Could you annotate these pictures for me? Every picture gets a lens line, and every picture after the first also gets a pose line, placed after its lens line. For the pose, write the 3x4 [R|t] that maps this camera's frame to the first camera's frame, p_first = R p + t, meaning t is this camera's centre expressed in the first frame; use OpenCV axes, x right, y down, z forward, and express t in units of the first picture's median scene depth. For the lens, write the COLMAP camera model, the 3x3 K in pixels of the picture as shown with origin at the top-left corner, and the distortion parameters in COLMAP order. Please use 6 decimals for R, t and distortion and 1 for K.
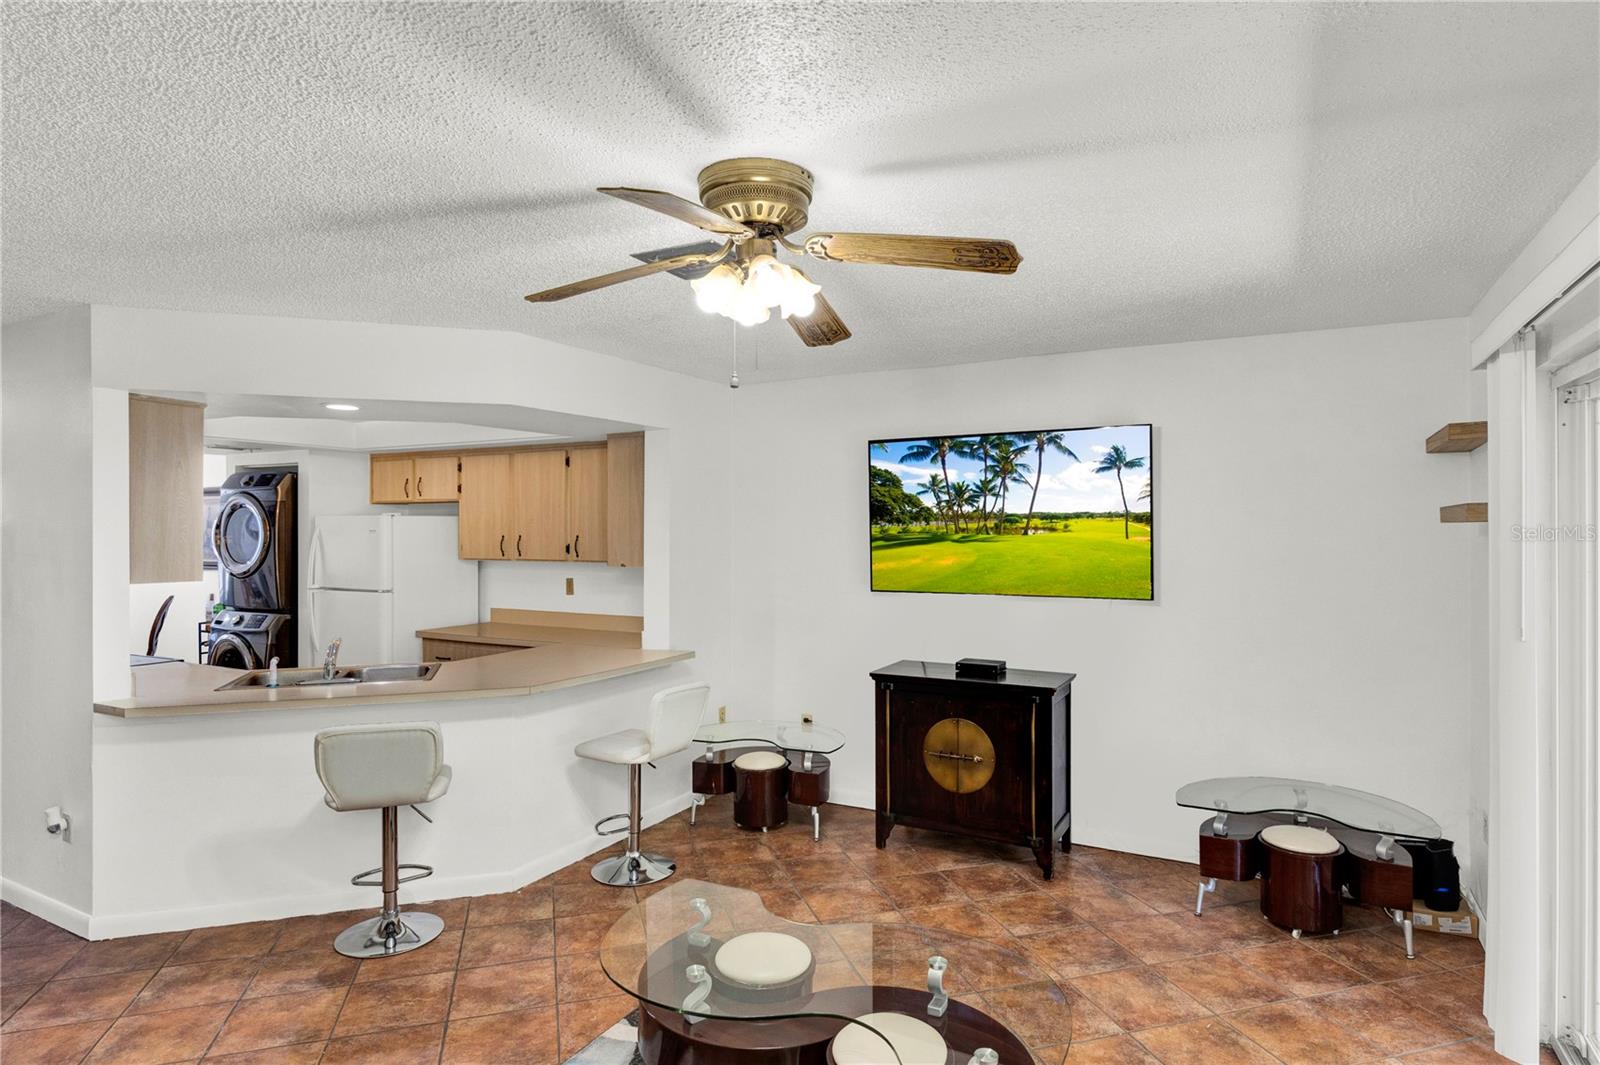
lens RADIAL K [[897.7, 0, 800.0], [0, 897.7, 532.5], [0, 0, 1]] dist [0.000048, -0.000210]
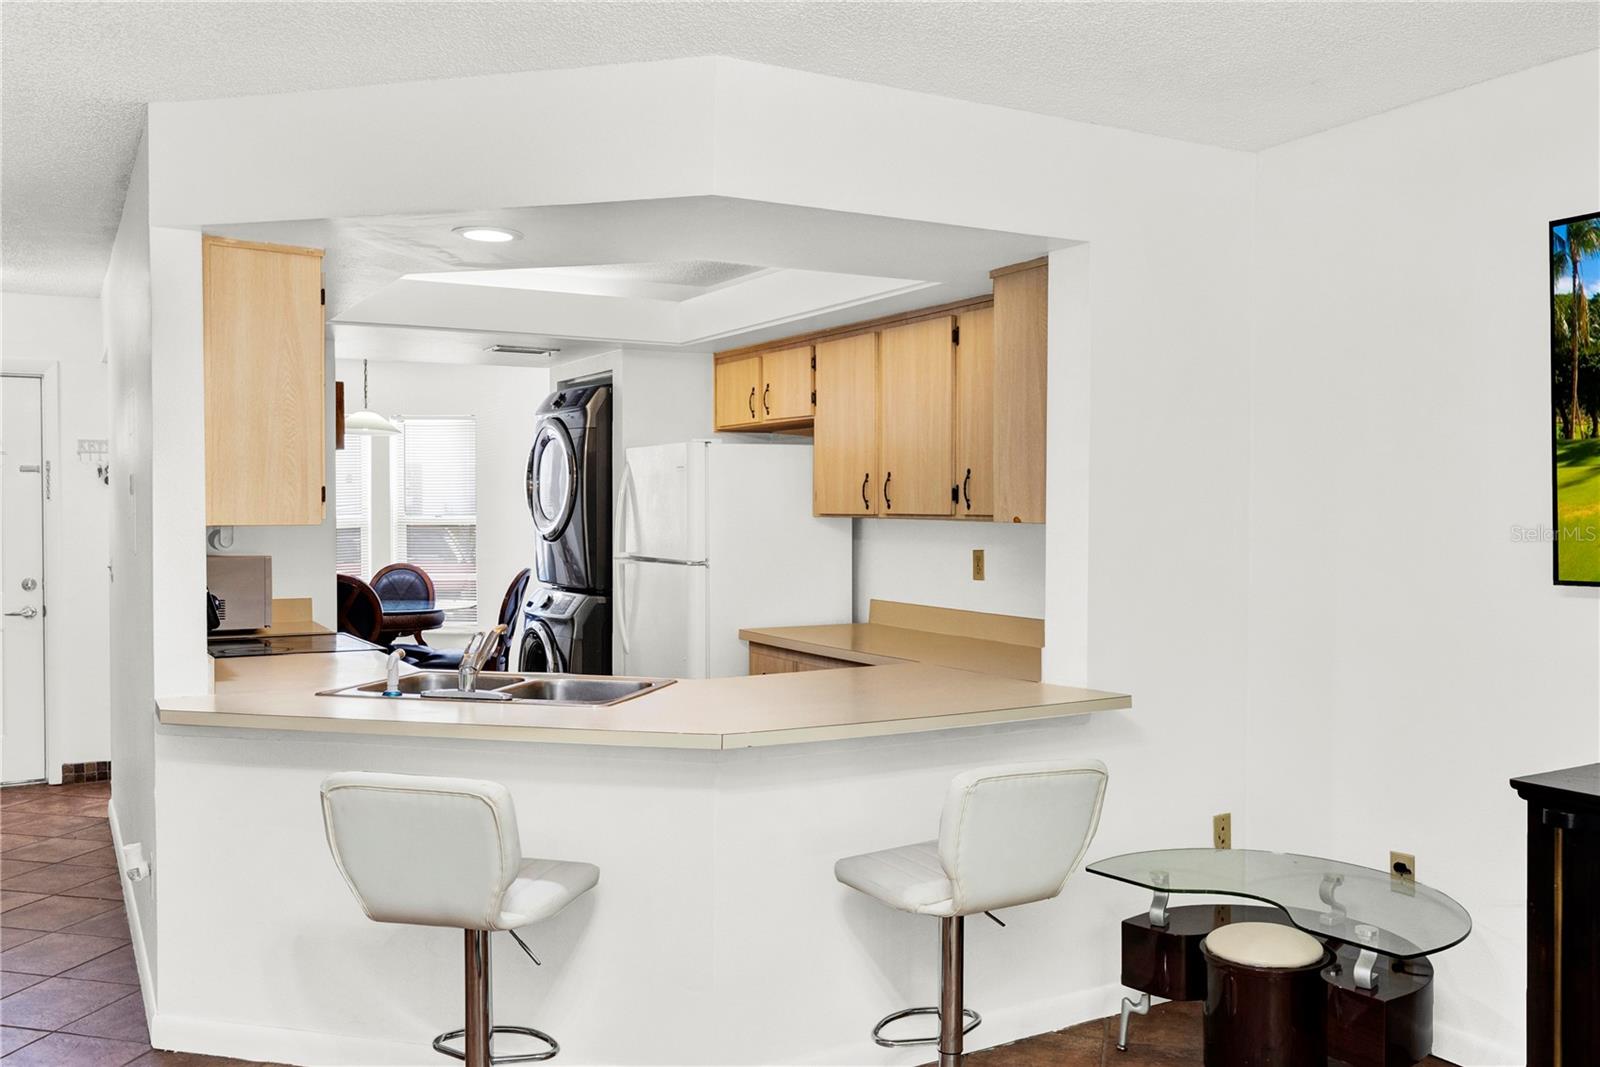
lens RADIAL K [[1342.9, 0, 800.0], [0, 1342.9, 533.5], [0, 0, 1]] dist [0.006626, -0.007328]
pose [[0.847834, 0.013424, -0.530092, 0.114547], [-0.005540, 0.999849, 0.016459, 0.034393], [0.530233, -0.011018, 0.847780, 0.292752]]
